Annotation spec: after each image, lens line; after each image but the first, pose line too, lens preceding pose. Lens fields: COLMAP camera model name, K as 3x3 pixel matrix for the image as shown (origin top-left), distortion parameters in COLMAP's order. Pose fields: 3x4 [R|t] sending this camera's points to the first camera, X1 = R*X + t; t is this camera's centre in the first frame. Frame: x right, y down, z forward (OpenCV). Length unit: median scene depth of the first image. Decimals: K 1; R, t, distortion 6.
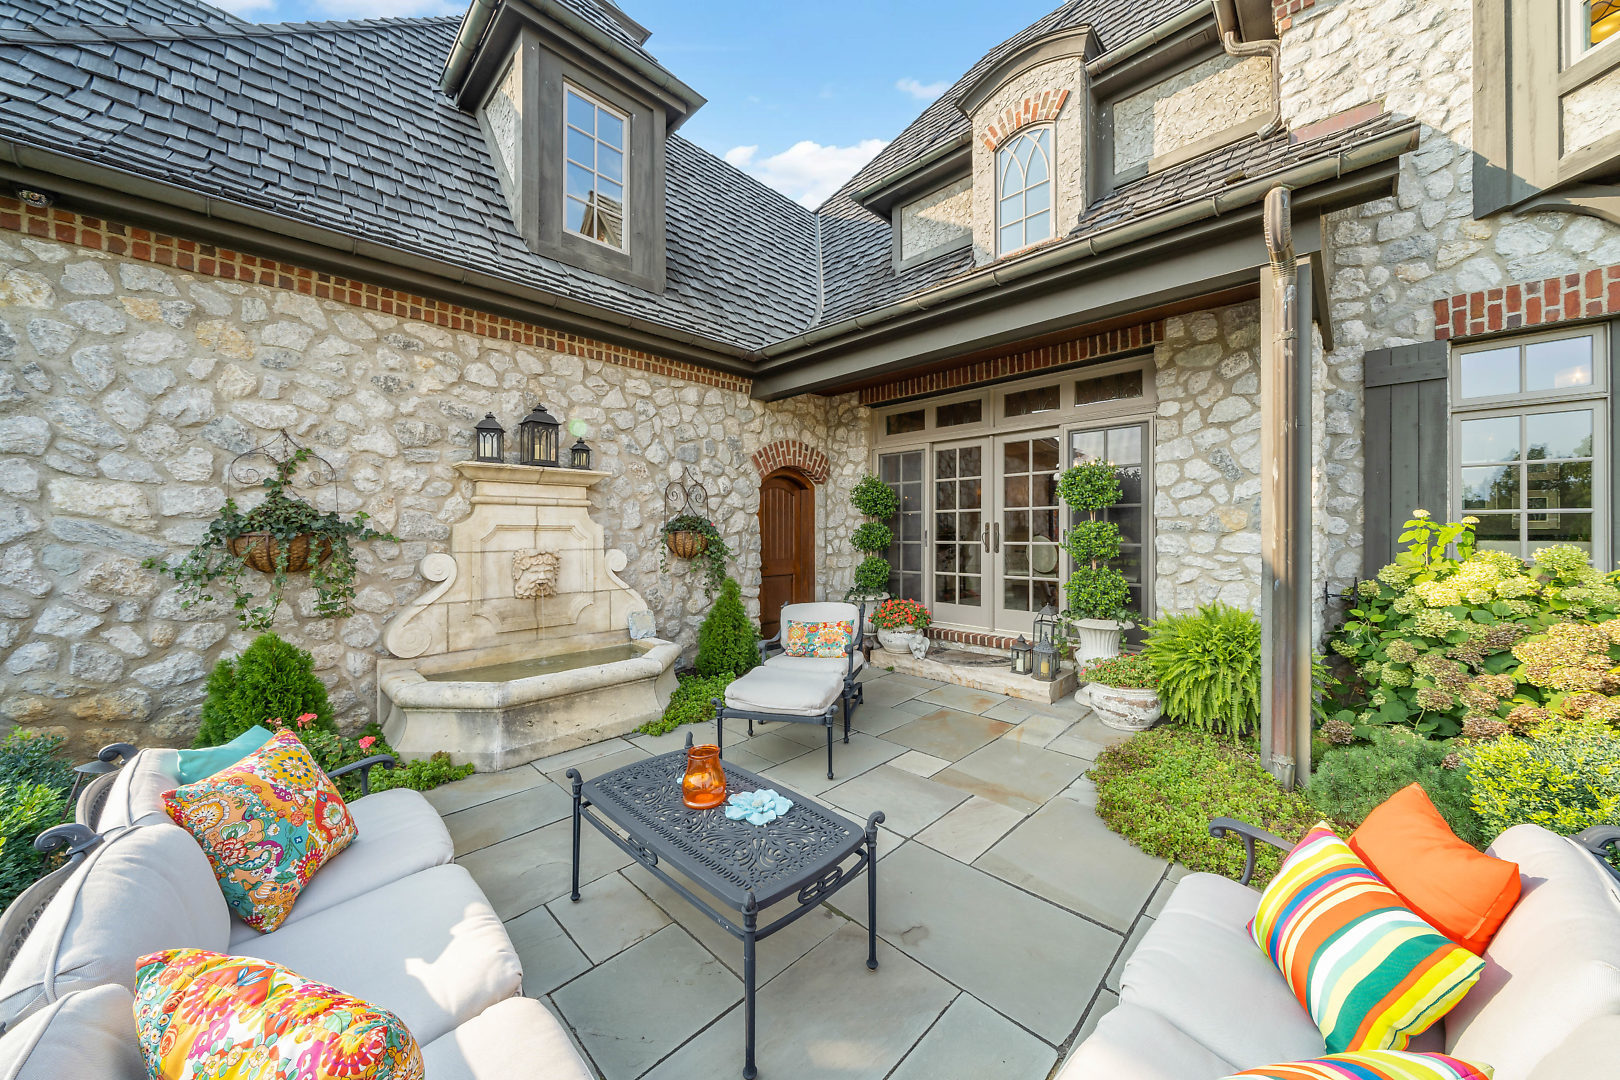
lens RADIAL K [[558.4, 0, 810.1], [0, 558.4, 532.5], [0, 0, 1]] dist [-0.000498, 0.000121]
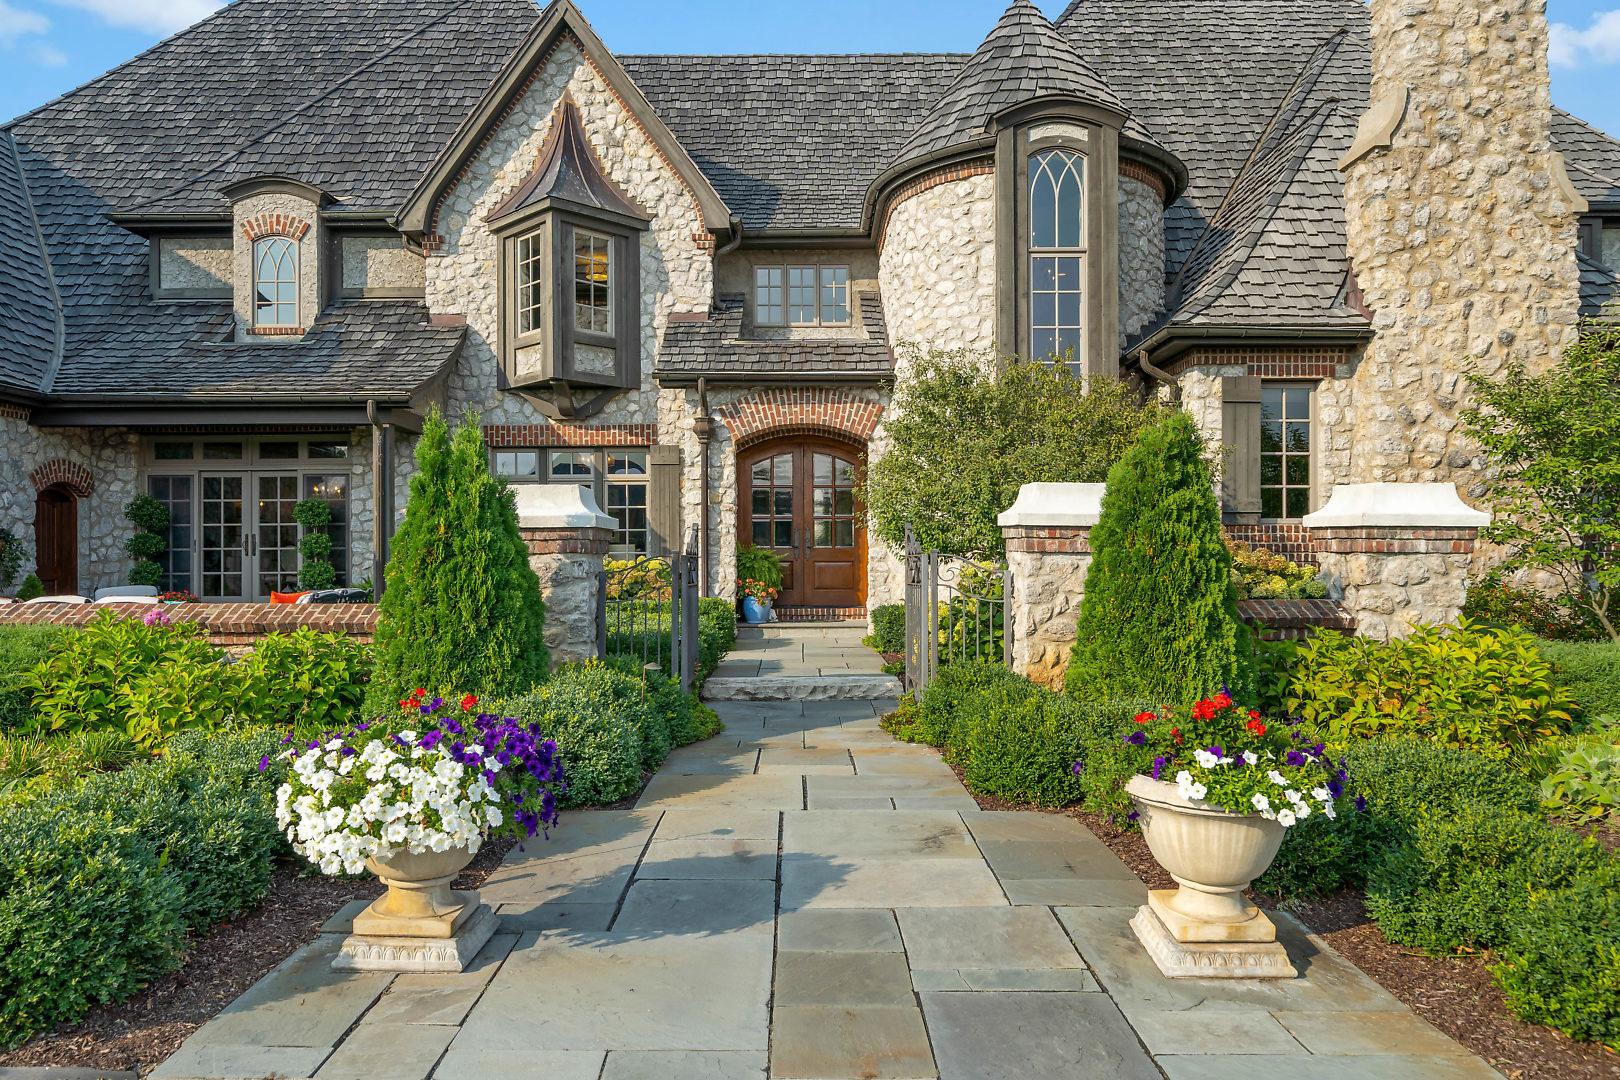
lens RADIAL K [[1106.2, 0, 807.3], [0, 1106.2, 552.1], [0, 0, 1]] dist [-0.004423, -0.002892]
pose [[0.709527, 0.002182, 0.704674, -0.583798], [0.005942, 0.999941, -0.009079, 0.056379], [-0.704653, 0.010629, 0.709473, -1.791773]]
